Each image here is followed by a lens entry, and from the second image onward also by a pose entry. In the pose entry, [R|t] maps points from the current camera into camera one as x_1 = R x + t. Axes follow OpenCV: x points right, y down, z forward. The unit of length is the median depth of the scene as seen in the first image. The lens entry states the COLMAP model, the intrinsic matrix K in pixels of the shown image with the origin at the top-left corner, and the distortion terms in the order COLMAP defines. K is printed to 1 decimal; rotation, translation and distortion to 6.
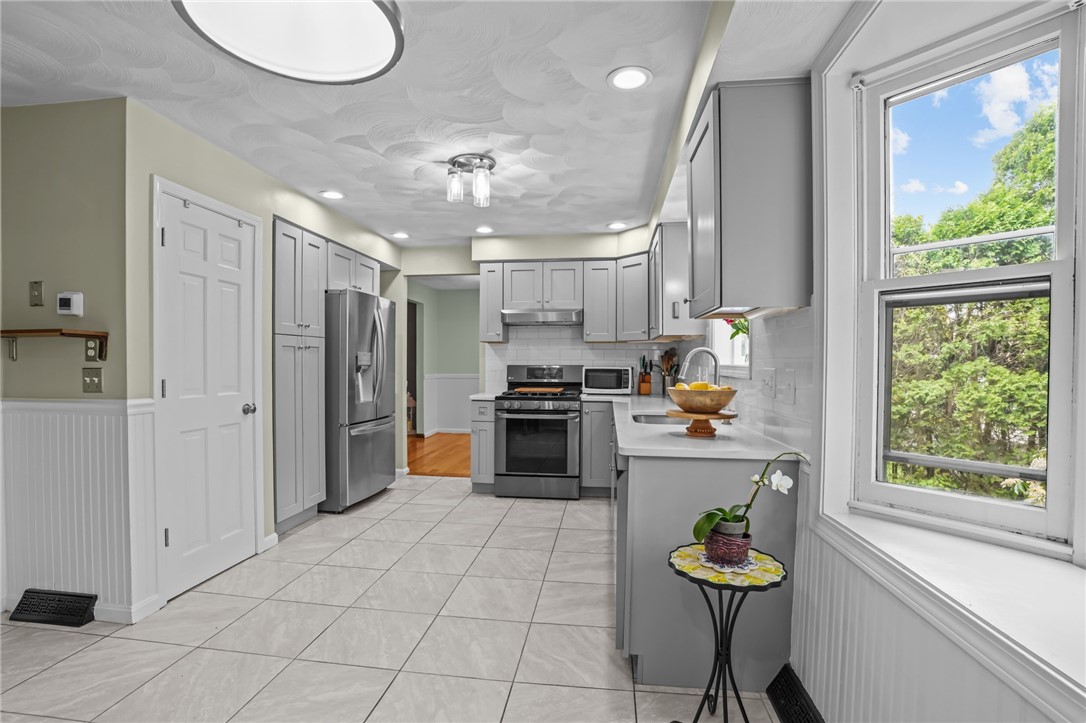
lens RADIAL K [[508.7, 0, 541.9], [0, 508.7, 369.6], [0, 0, 1]] dist [-0.041036, 0.000958]
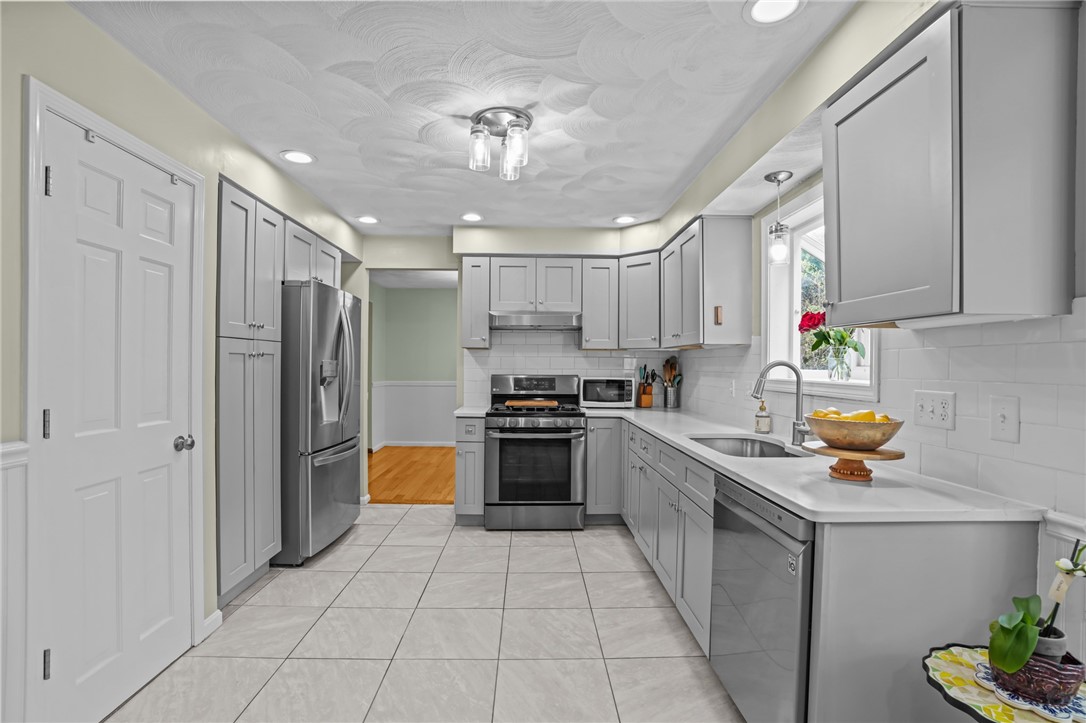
lens RADIAL K [[497.7, 0, 545.3], [0, 497.7, 366.2], [0, 0, 1]] dist [-0.051713, 0.017498]
pose [[0.986723, 0.003743, 0.162366, -0.155809], [-0.001854, 0.999929, -0.011779, -0.018190], [-0.162399, 0.011322, 0.986660, 0.195383]]
